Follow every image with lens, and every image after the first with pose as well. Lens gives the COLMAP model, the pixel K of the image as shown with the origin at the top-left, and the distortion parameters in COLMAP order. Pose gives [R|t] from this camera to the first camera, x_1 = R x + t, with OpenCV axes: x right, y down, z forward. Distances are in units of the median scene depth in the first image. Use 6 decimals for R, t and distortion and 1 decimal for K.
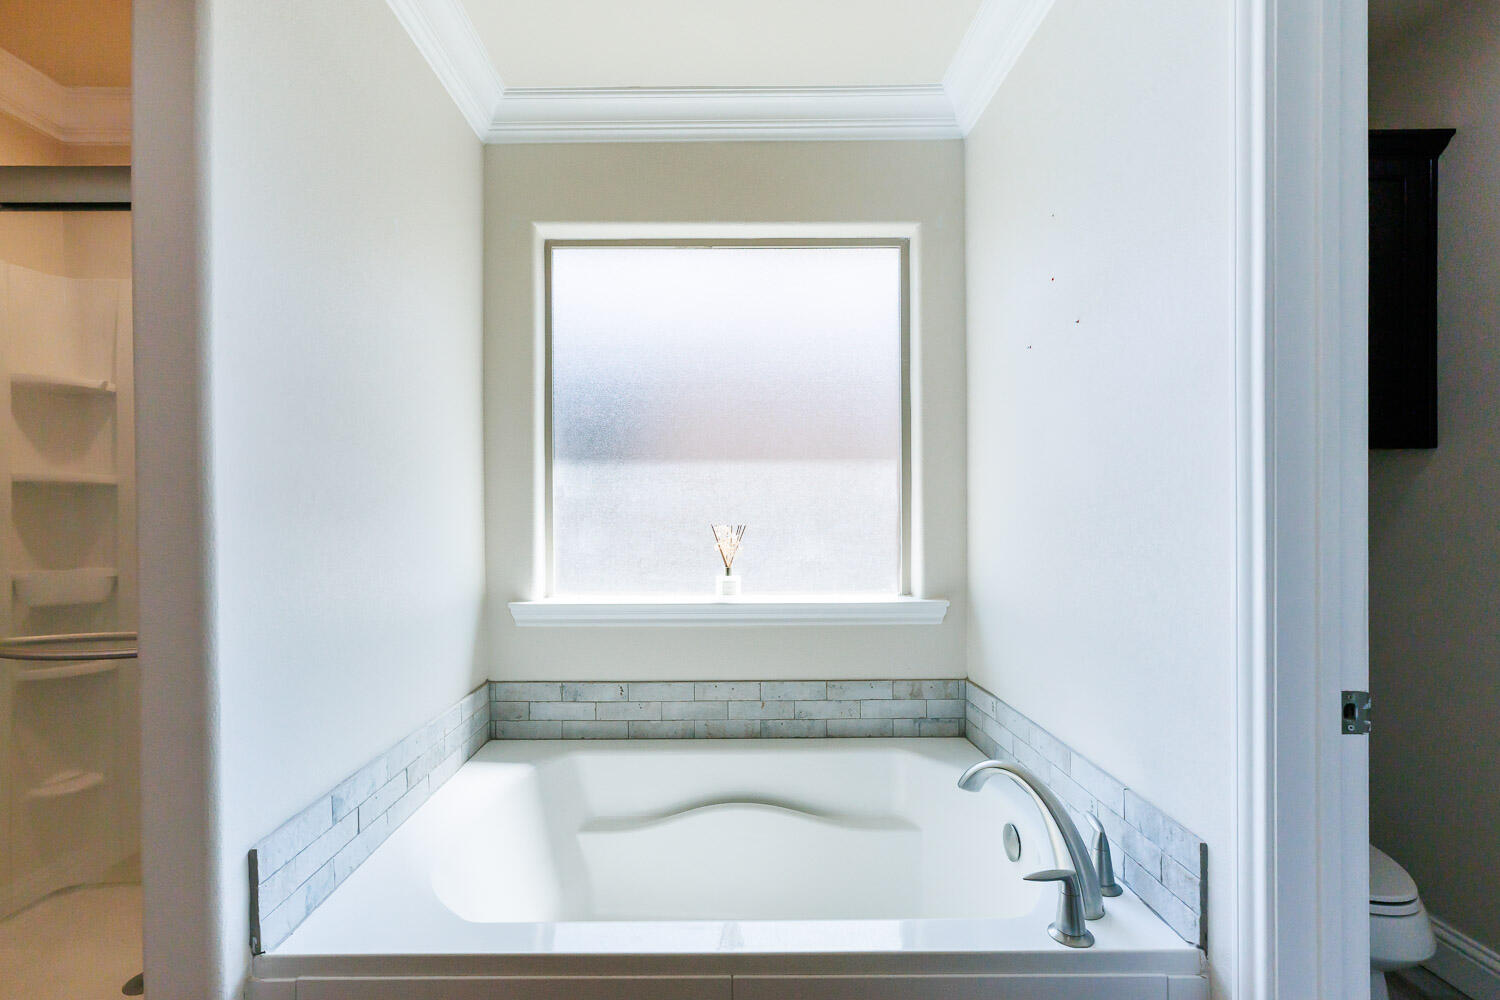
lens RADIAL K [[681.1, 0, 698.6], [0, 681.1, 514.3], [0, 0, 1]] dist [-0.000986, 0.002717]
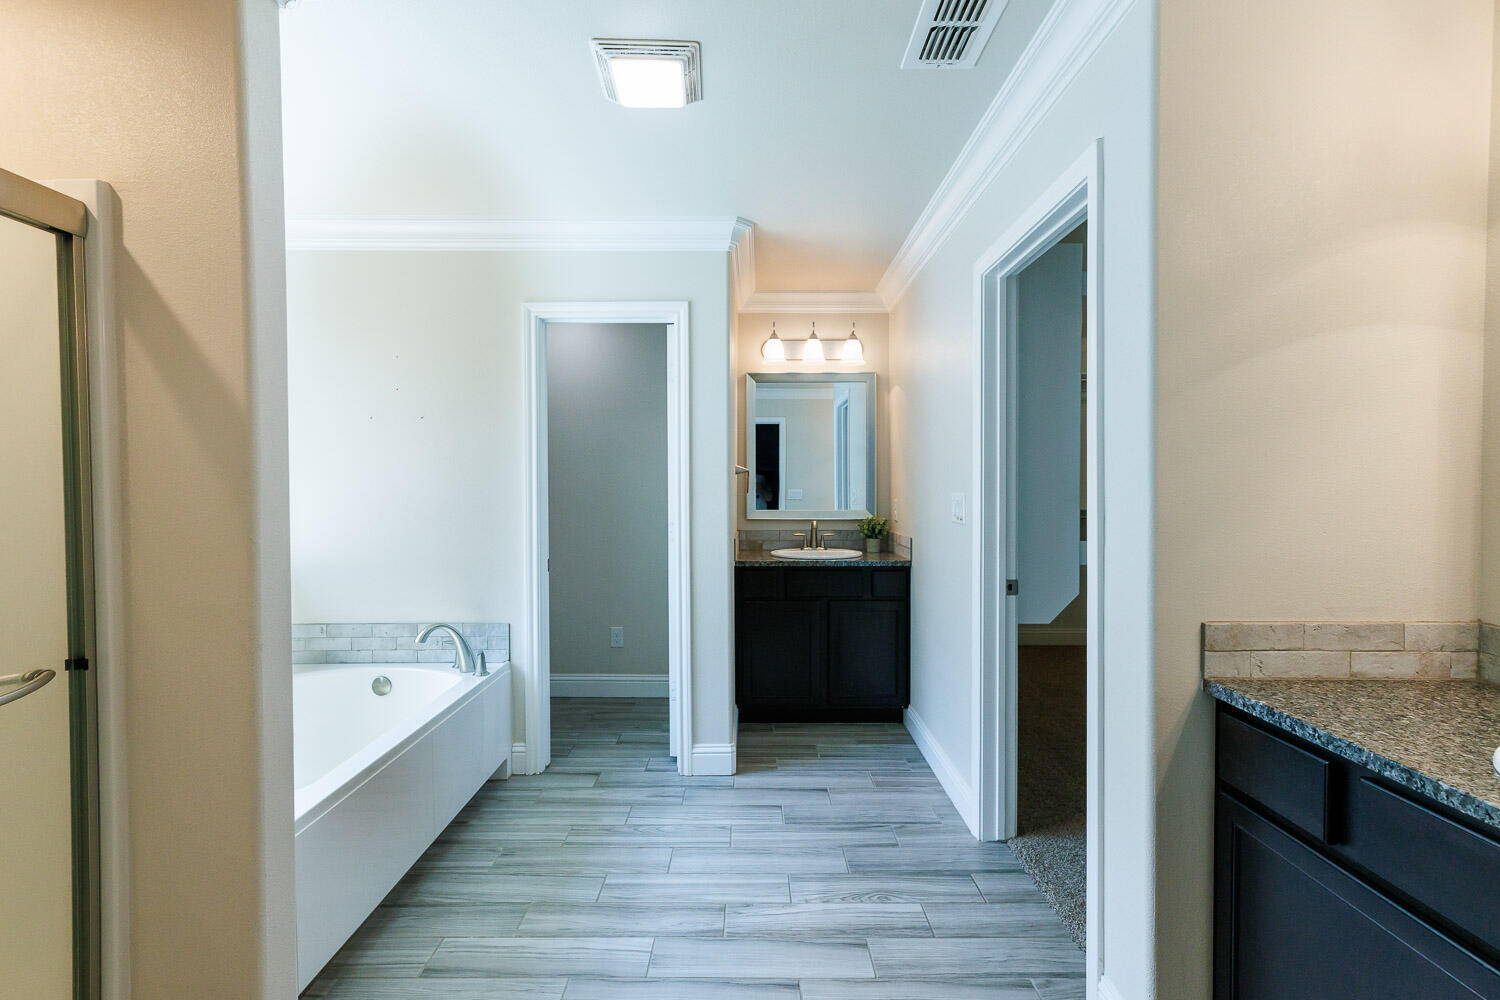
lens RADIAL K [[681.1, 0, 747.6], [0, 681.1, 497.0], [0, 0, 1]] dist [-0.000986, 0.002717]
pose [[-0.004432, -0.016756, 0.999850, -1.027214], [0.007416, 0.999832, 0.016788, -0.043627], [-0.999963, 0.007489, -0.004307, 0.005099]]
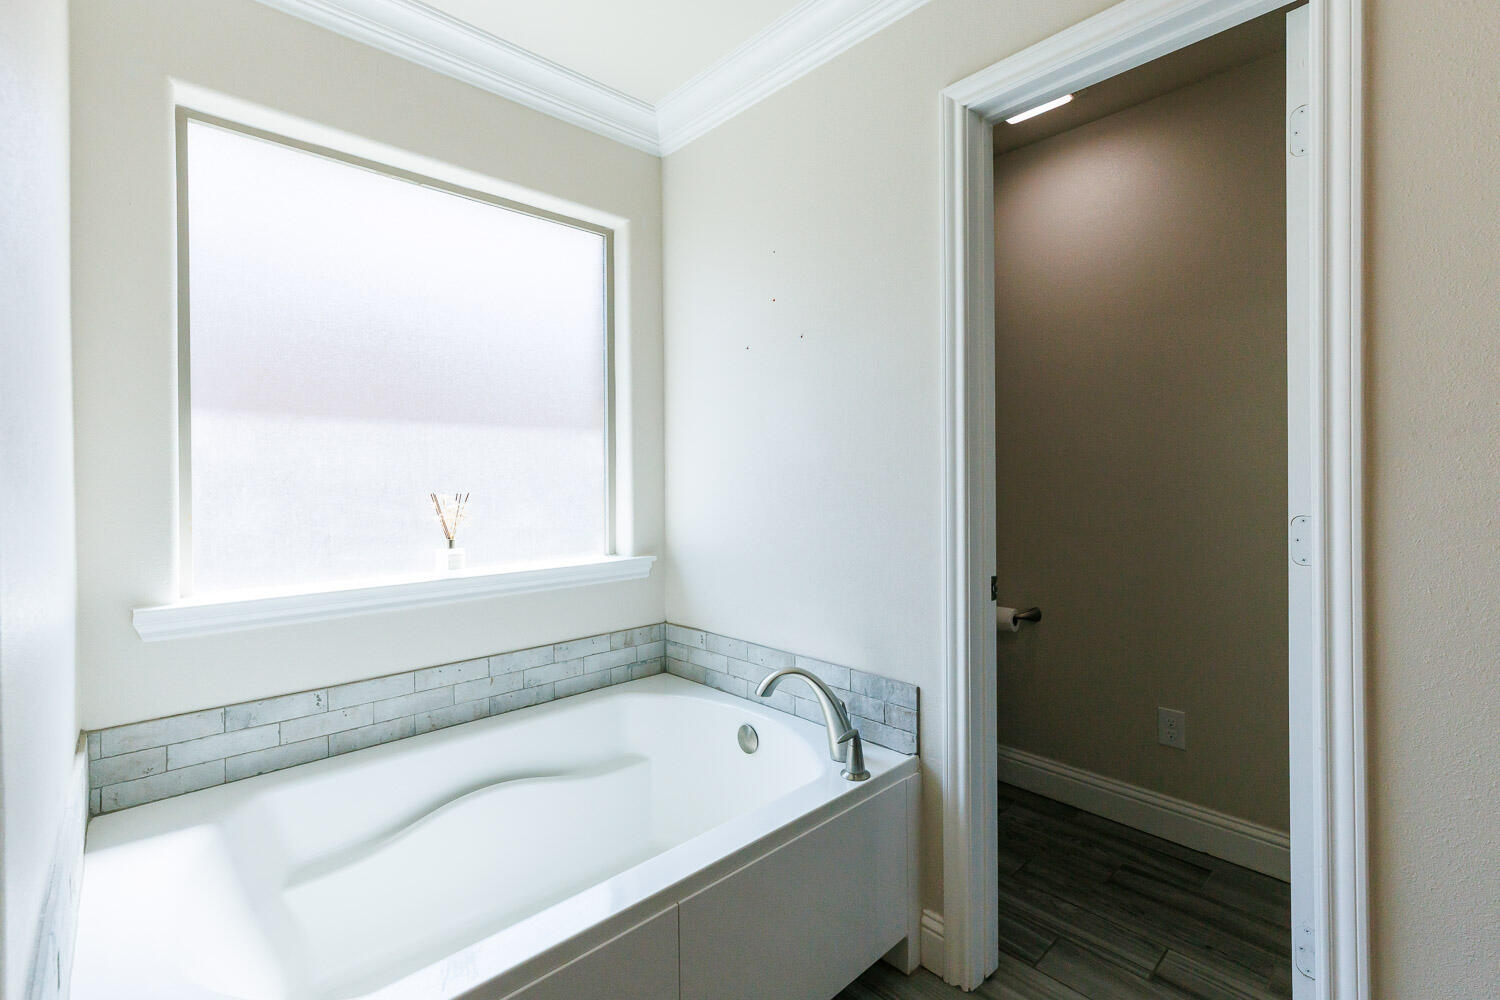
lens RADIAL K [[681.1, 0, 733.2], [0, 681.1, 480.0], [0, 0, 1]] dist [-0.000986, 0.002717]
pose [[0.727807, -0.003937, 0.685771, -0.313478], [0.006971, 0.999974, -0.001657, 0.001834], [-0.685747, 0.005986, 0.727816, 0.071117]]
